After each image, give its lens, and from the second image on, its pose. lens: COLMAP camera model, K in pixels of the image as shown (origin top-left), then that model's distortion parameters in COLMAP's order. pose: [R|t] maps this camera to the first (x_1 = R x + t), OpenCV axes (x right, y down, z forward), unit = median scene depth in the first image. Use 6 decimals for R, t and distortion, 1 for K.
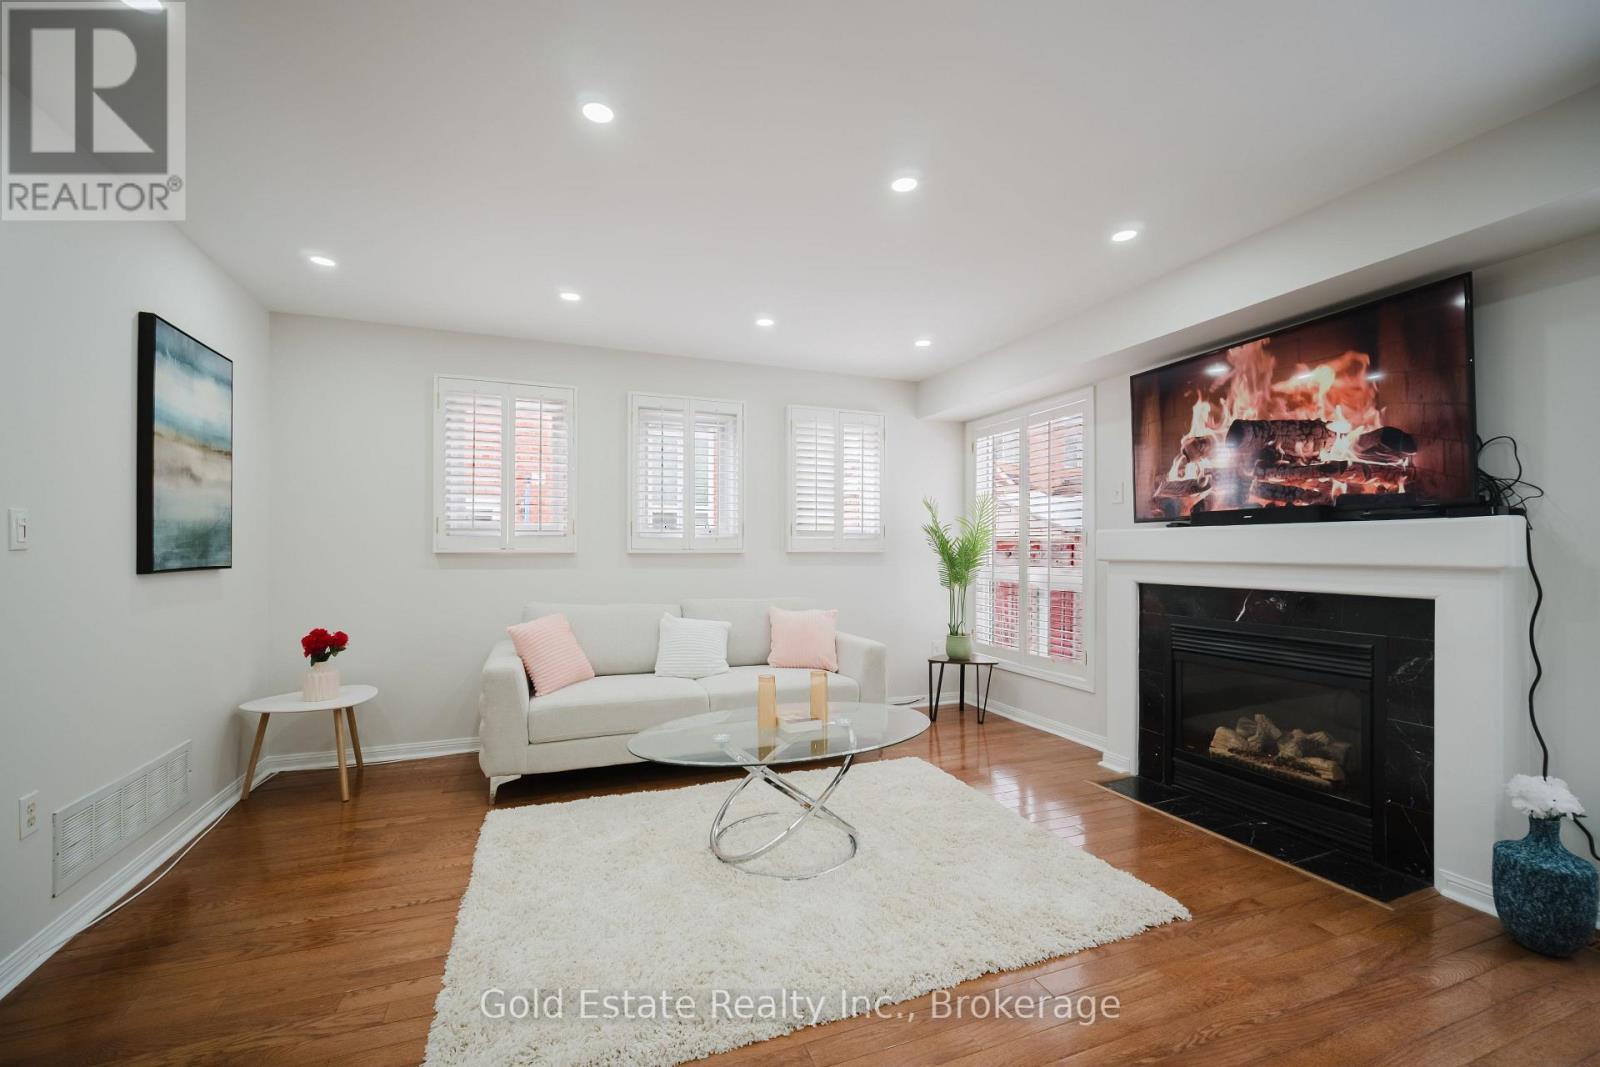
lens RADIAL K [[671.2, 0, 801.9], [0, 671.2, 541.1], [0, 0, 1]] dist [0.011652, -0.002570]
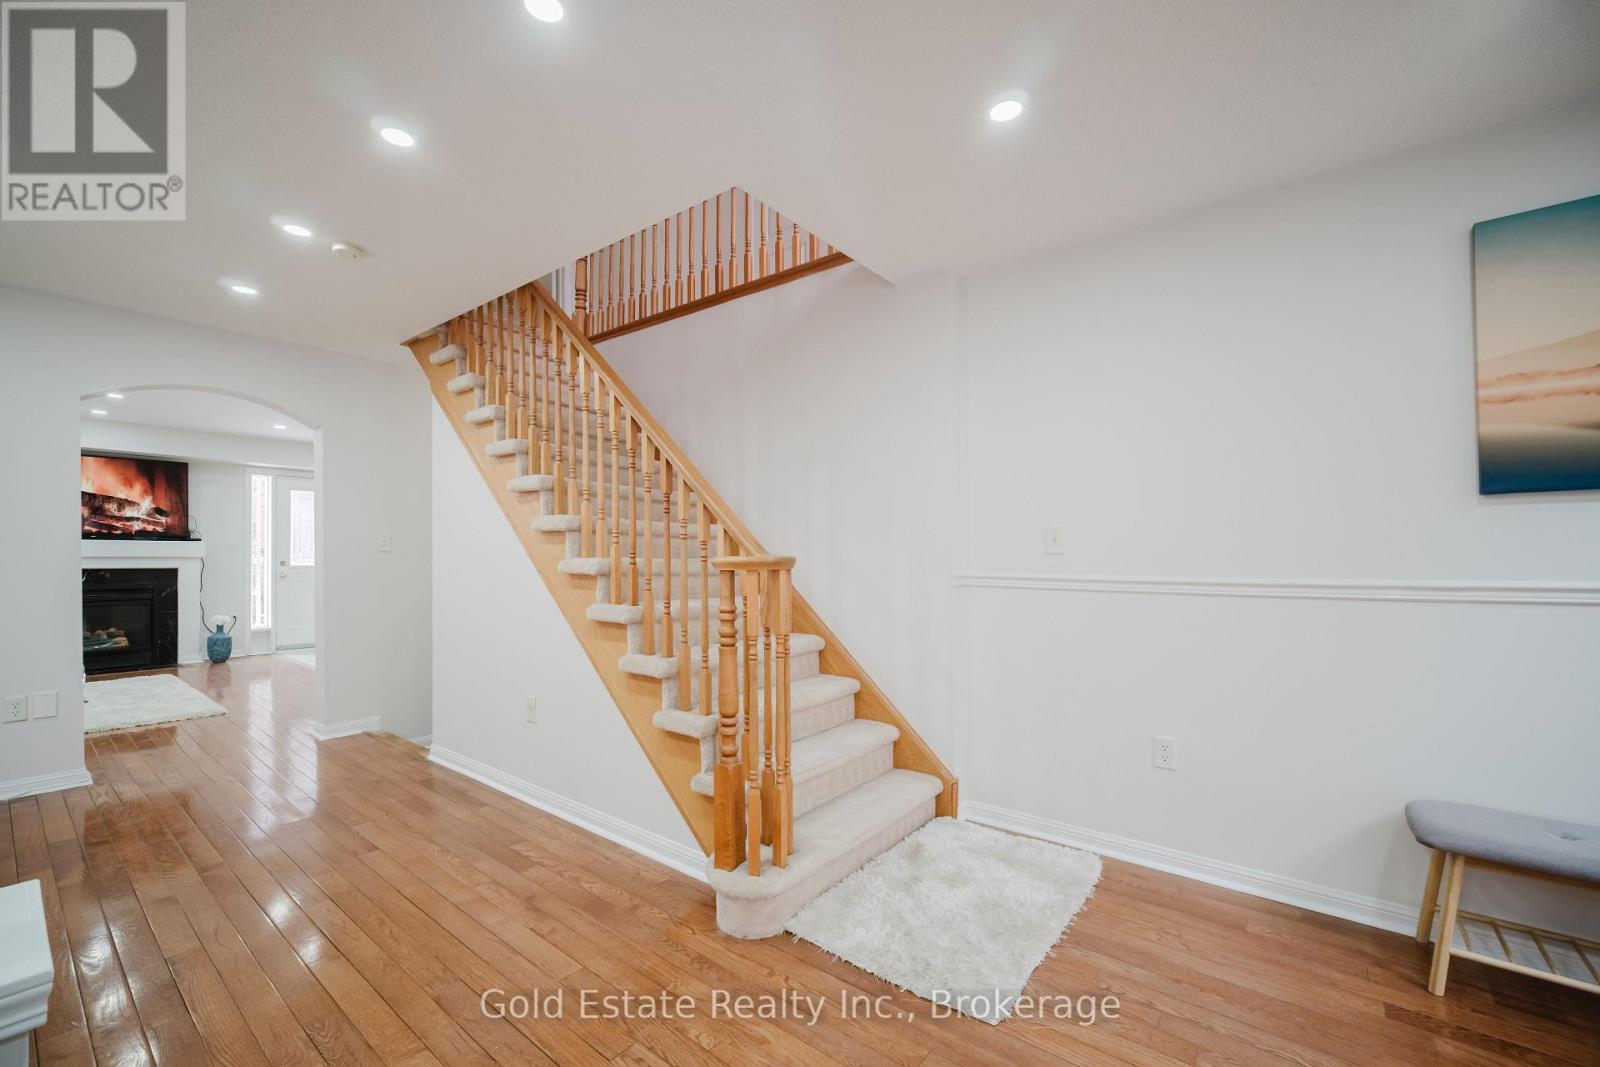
lens RADIAL K [[671.2, 0, 784.7], [0, 671.2, 560.1], [0, 0, 1]] dist [0.011652, -0.002570]
pose [[-0.491755, 0.010648, 0.870669, -2.447016], [0.001014, 0.999932, -0.011656, 0.072775], [-0.870733, -0.004849, -0.491732, 0.105125]]
